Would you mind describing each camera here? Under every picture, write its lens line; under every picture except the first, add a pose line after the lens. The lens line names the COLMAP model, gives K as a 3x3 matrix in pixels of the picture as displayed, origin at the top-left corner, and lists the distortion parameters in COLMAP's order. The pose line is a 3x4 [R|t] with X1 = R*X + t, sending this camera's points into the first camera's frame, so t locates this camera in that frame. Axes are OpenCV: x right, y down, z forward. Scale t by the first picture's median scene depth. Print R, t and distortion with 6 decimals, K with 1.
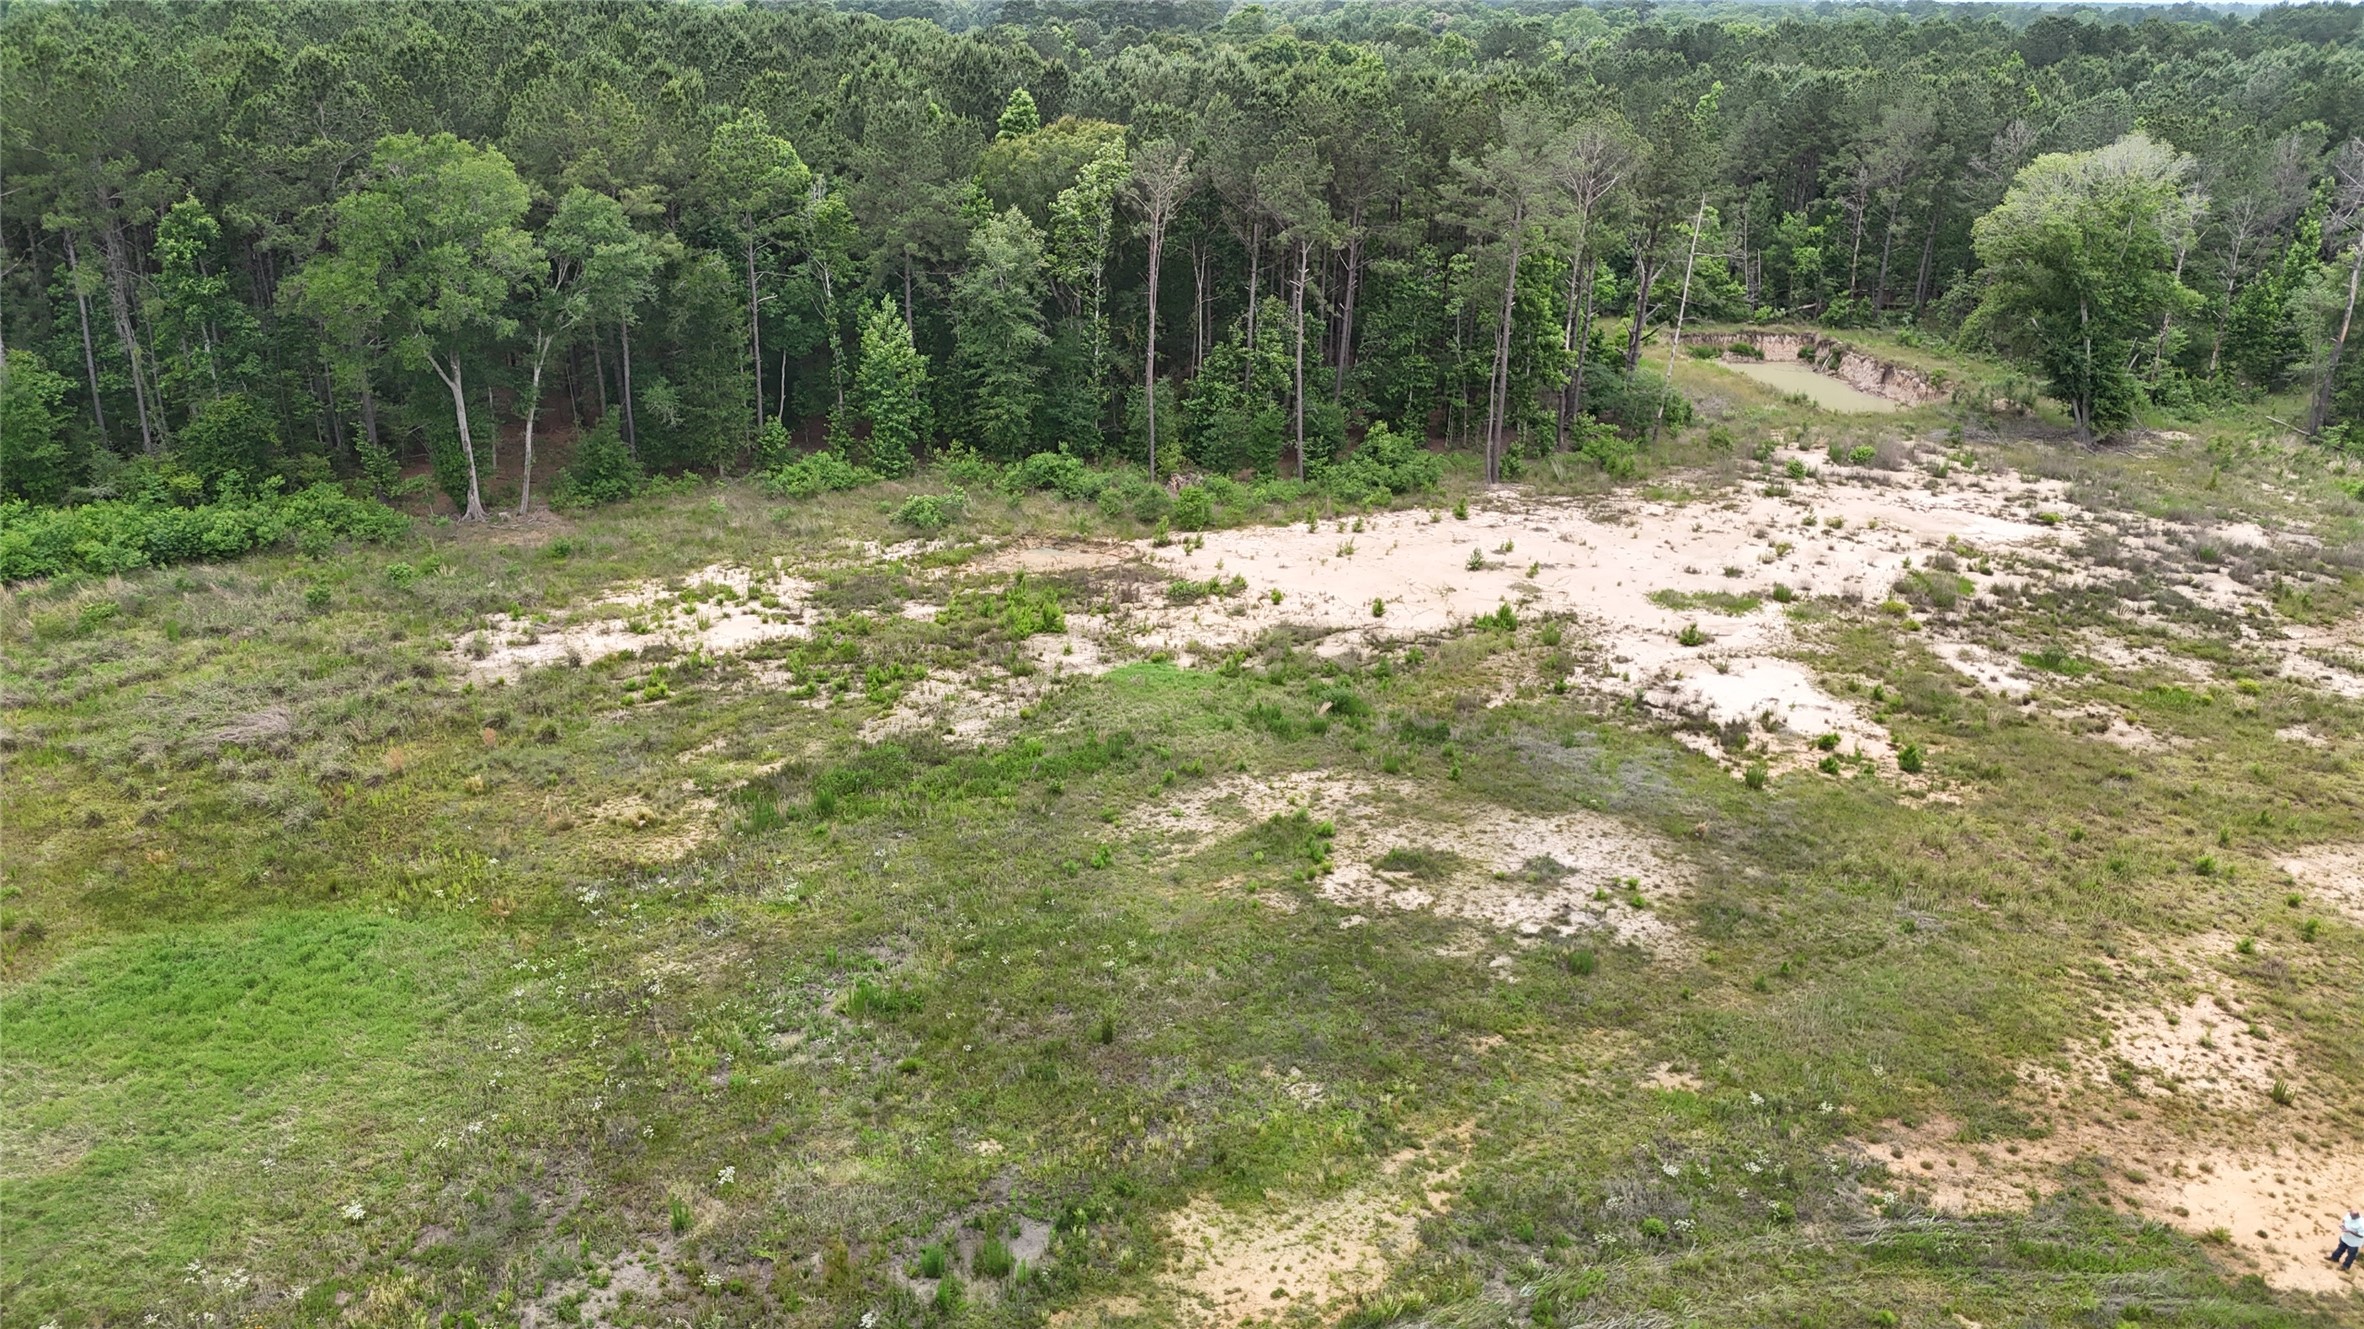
lens RADIAL K [[1738.7, 0, 1197.3], [0, 1738.7, 675.3], [0, 0, 1]] dist [0.076653, -0.065877]
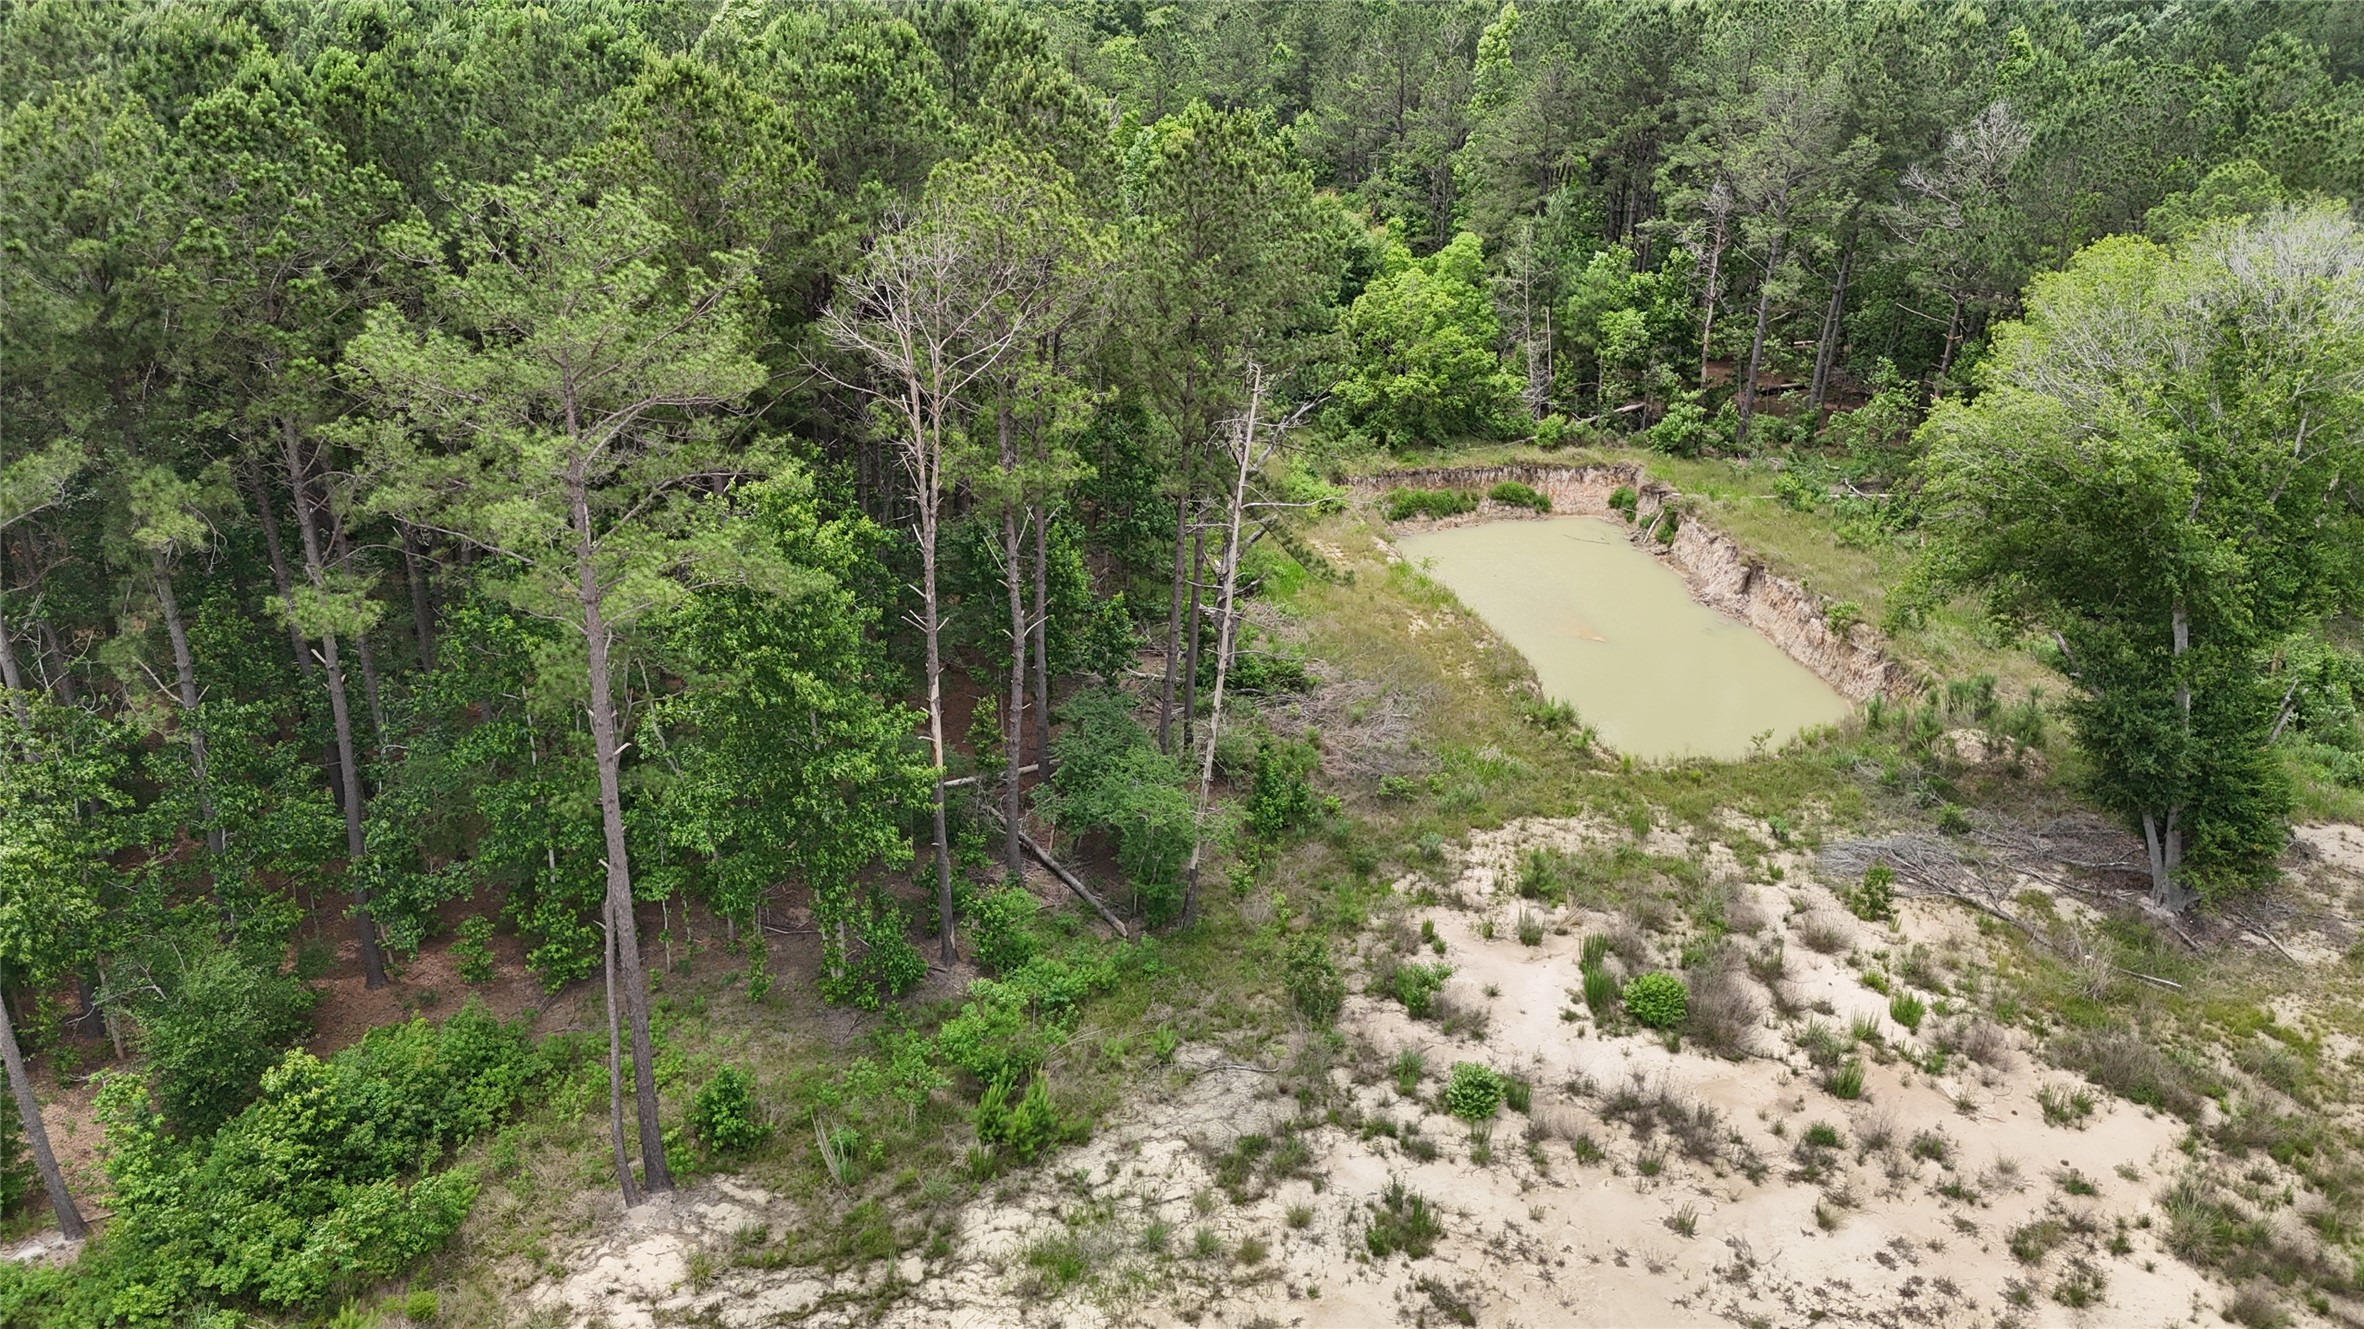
lens RADIAL K [[1738.7, 0, 1169.7], [0, 1738.7, 670.5], [0, 0, 1]] dist [0.076653, -0.065877]
pose [[0.999587, -0.013755, 0.025241, 0.185563], [0.012308, 0.998319, 0.056643, -0.164645], [-0.025978, -0.056309, 0.998075, 0.434085]]
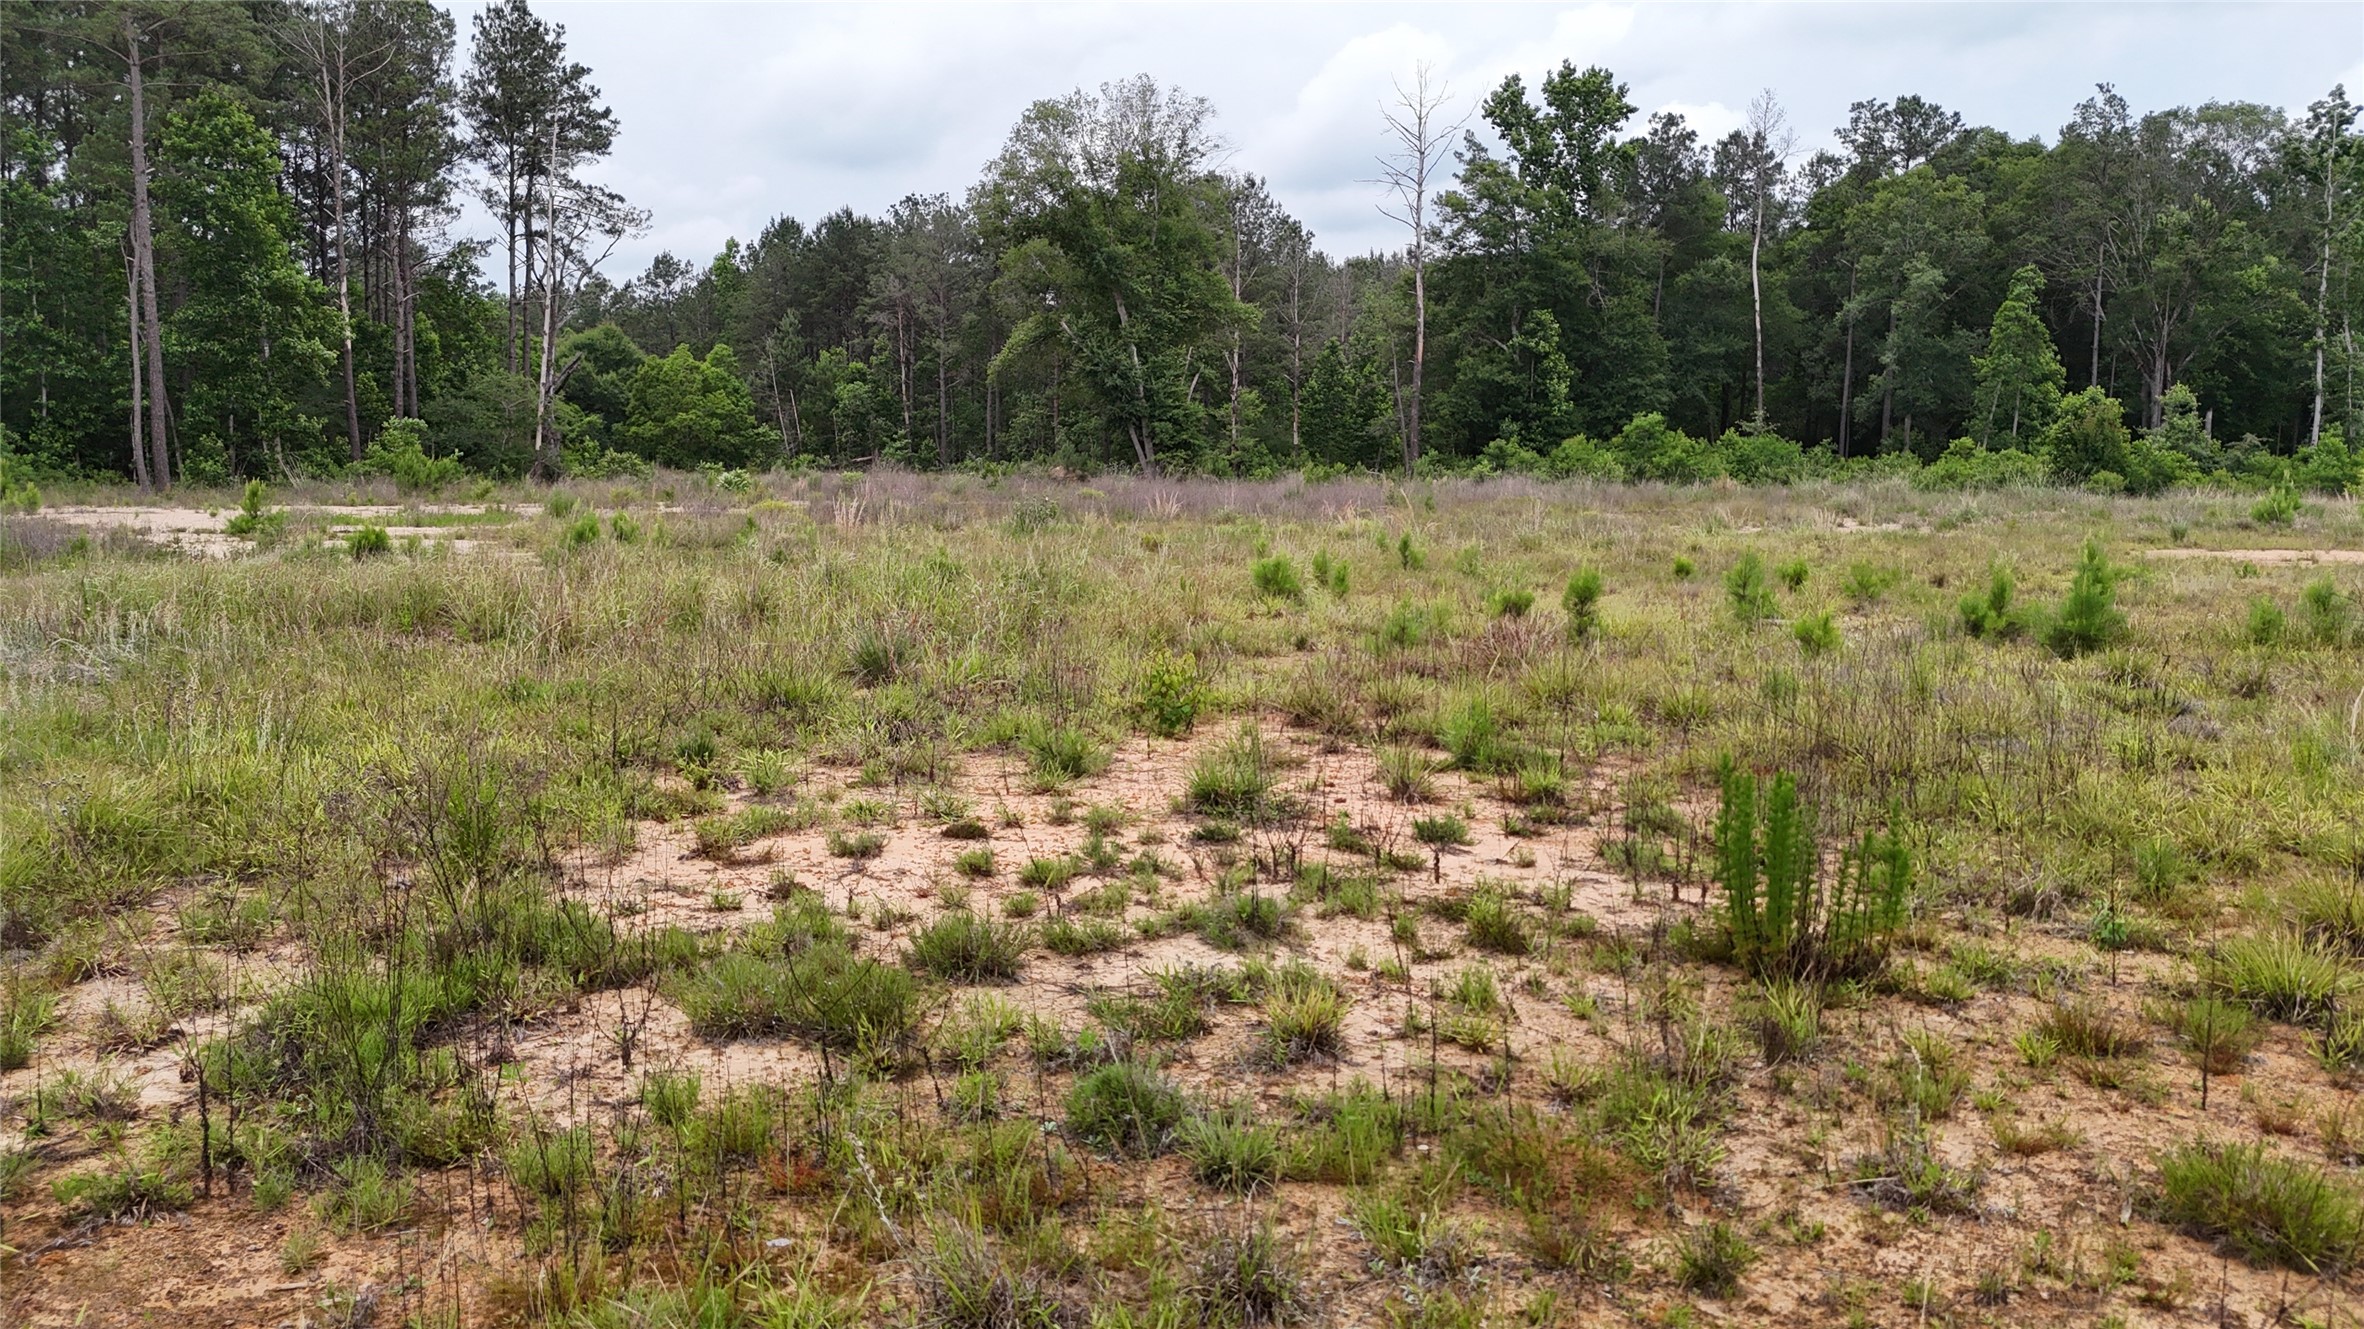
lens RADIAL K [[1738.7, 0, 1180.1], [0, 1738.7, 669.5], [0, 0, 1]] dist [0.076653, -0.065877]
pose [[0.910686, -0.074718, 0.406286, 0.156499], [0.166561, 0.966433, -0.195615, 0.068021], [-0.378032, 0.245815, 0.892562, 0.271029]]
